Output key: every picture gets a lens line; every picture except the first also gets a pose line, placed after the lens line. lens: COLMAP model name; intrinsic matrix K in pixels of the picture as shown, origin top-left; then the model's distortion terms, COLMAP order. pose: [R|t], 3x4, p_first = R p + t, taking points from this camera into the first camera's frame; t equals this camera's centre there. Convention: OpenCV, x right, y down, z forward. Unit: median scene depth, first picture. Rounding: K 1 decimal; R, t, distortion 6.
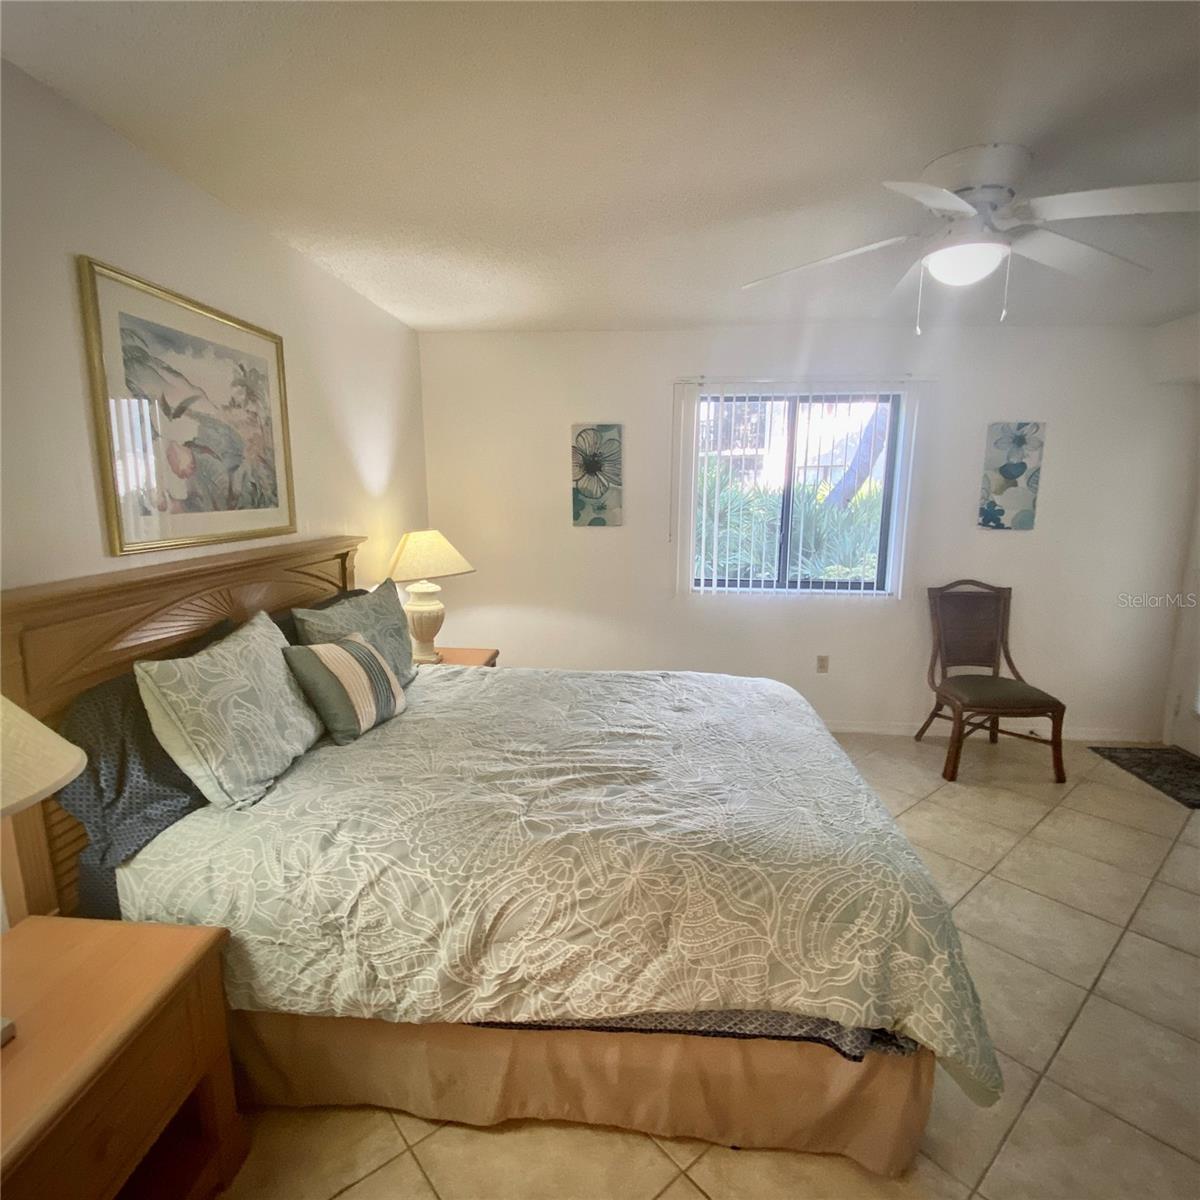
lens RADIAL K [[654.6, 0, 603.3], [0, 654.6, 598.1], [0, 0, 1]] dist [0.039032, -0.029306]
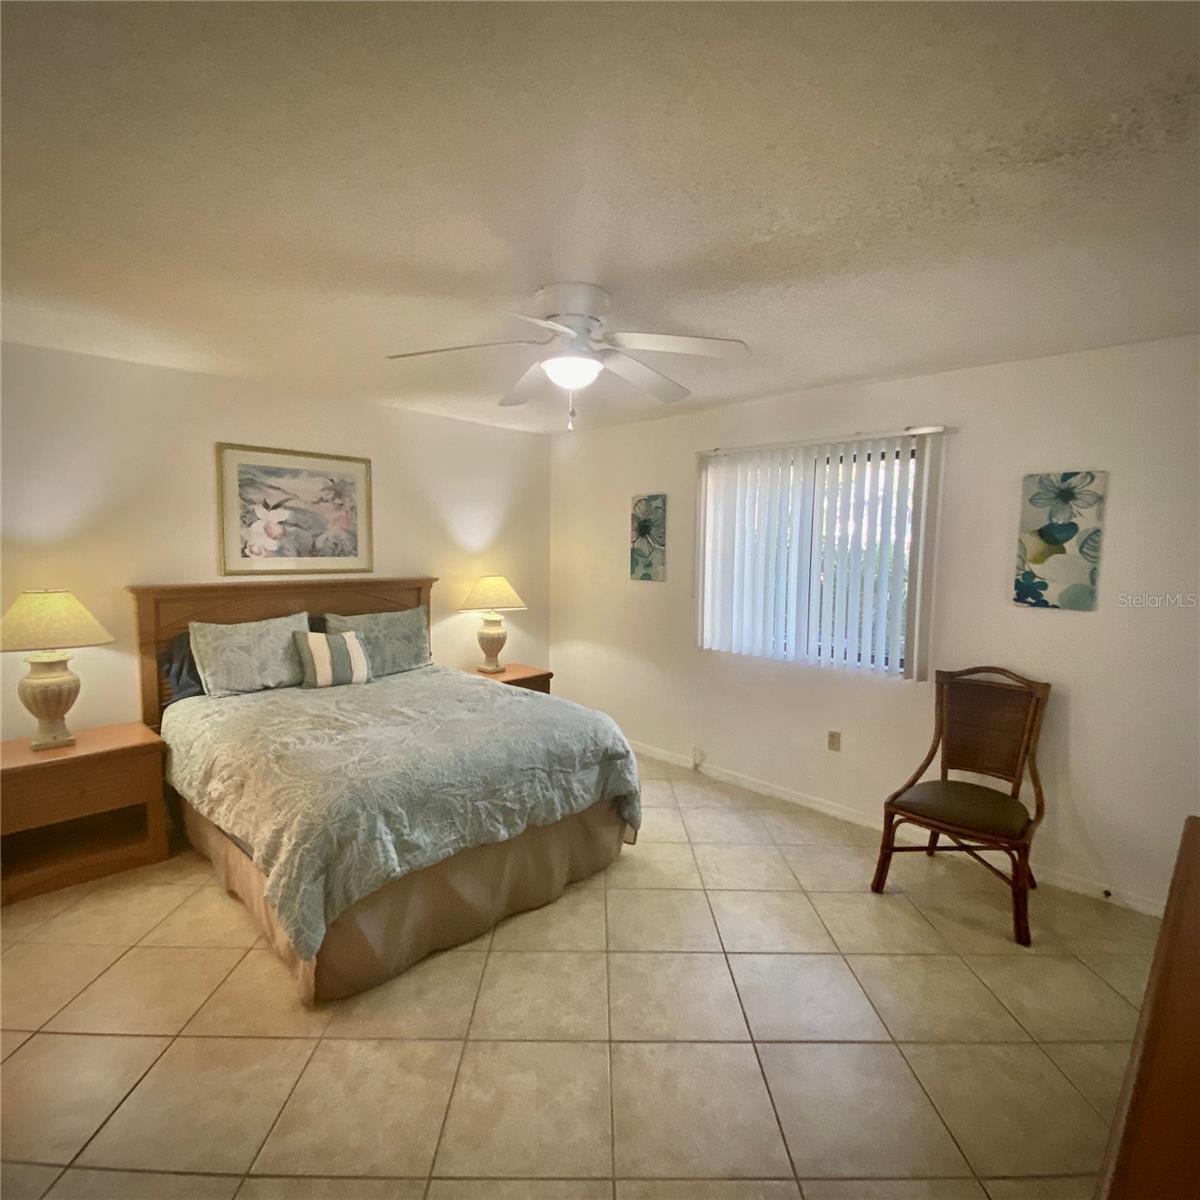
lens RADIAL K [[644.7, 0, 599.6], [0, 644.7, 601.4], [0, 0, 1]] dist [0.036490, -0.030782]
pose [[0.761478, 0.064542, -0.644969, 0.713781], [-0.118888, 0.992057, -0.041088, -0.018070], [0.637194, 0.107967, 0.763103, 0.082760]]
